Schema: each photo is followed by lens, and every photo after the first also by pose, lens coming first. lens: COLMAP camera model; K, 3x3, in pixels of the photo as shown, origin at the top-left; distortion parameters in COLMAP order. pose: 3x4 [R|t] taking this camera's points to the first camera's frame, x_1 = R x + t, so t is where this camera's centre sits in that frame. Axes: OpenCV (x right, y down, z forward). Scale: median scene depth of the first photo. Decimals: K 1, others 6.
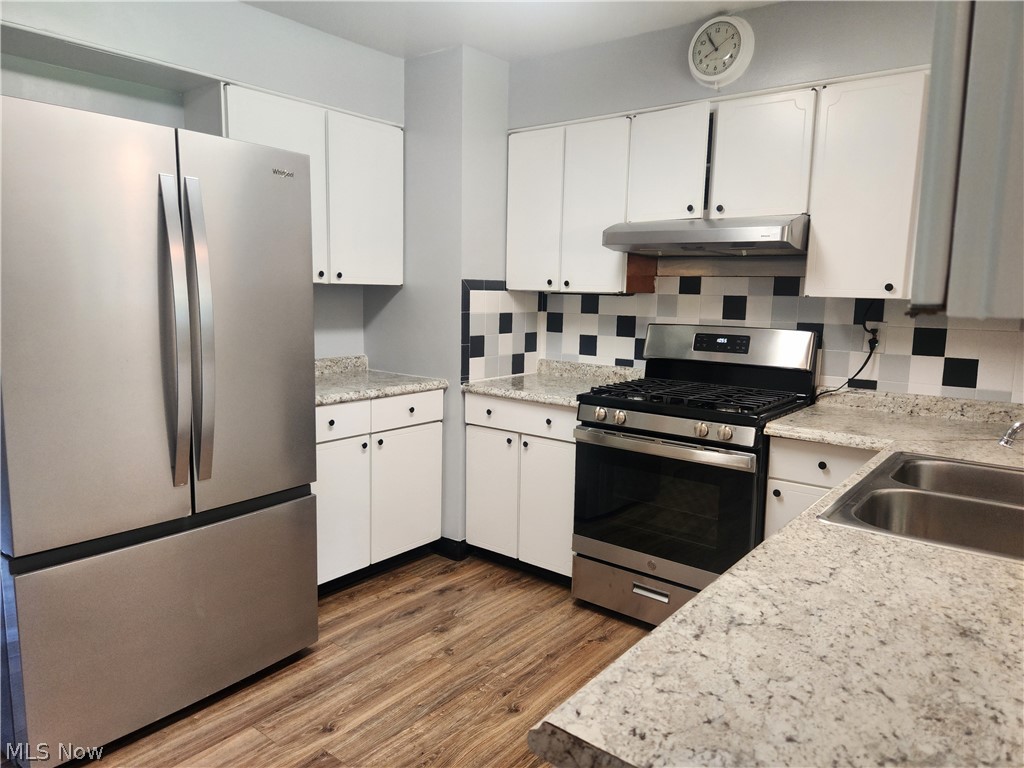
lens RADIAL K [[679.7, 0, 512.0], [0, 679.7, 384.0], [0, 0, 1]] dist [0.070392, -0.057788]
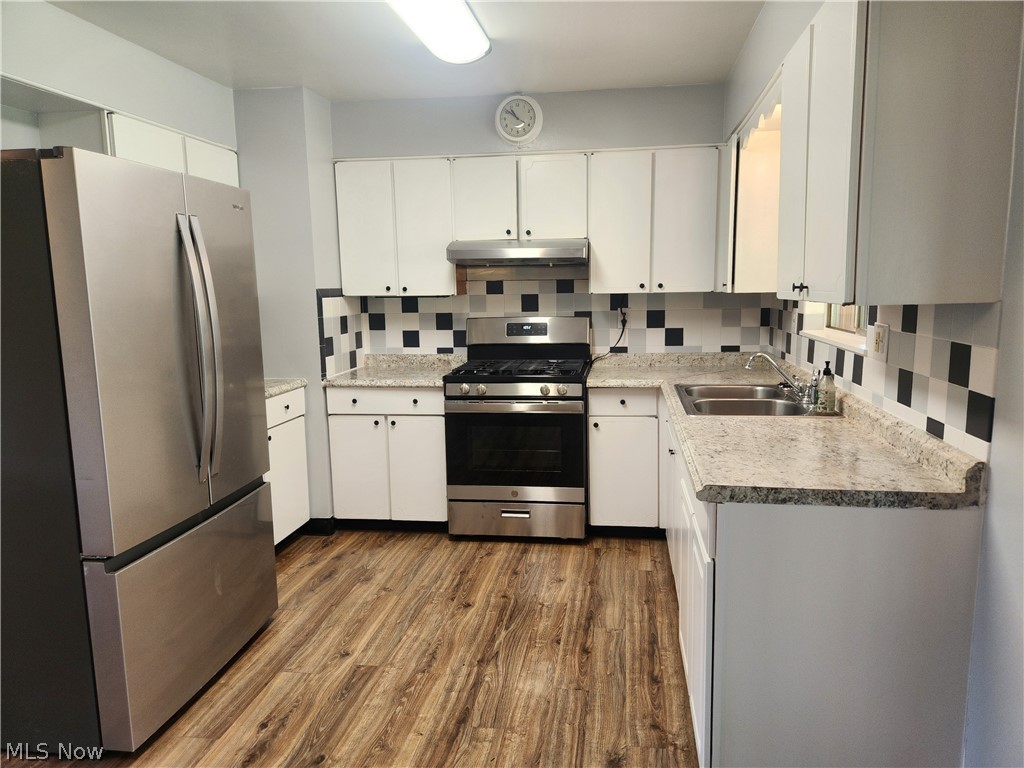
lens RADIAL K [[679.7, 0, 512.0], [0, 679.7, 384.0], [0, 0, 1]] dist [0.070392, -0.057788]
pose [[0.871966, -0.106753, 0.477785, -0.381621], [0.102425, 0.994118, 0.035191, -0.001817], [-0.478731, 0.018251, 0.877772, -0.177418]]
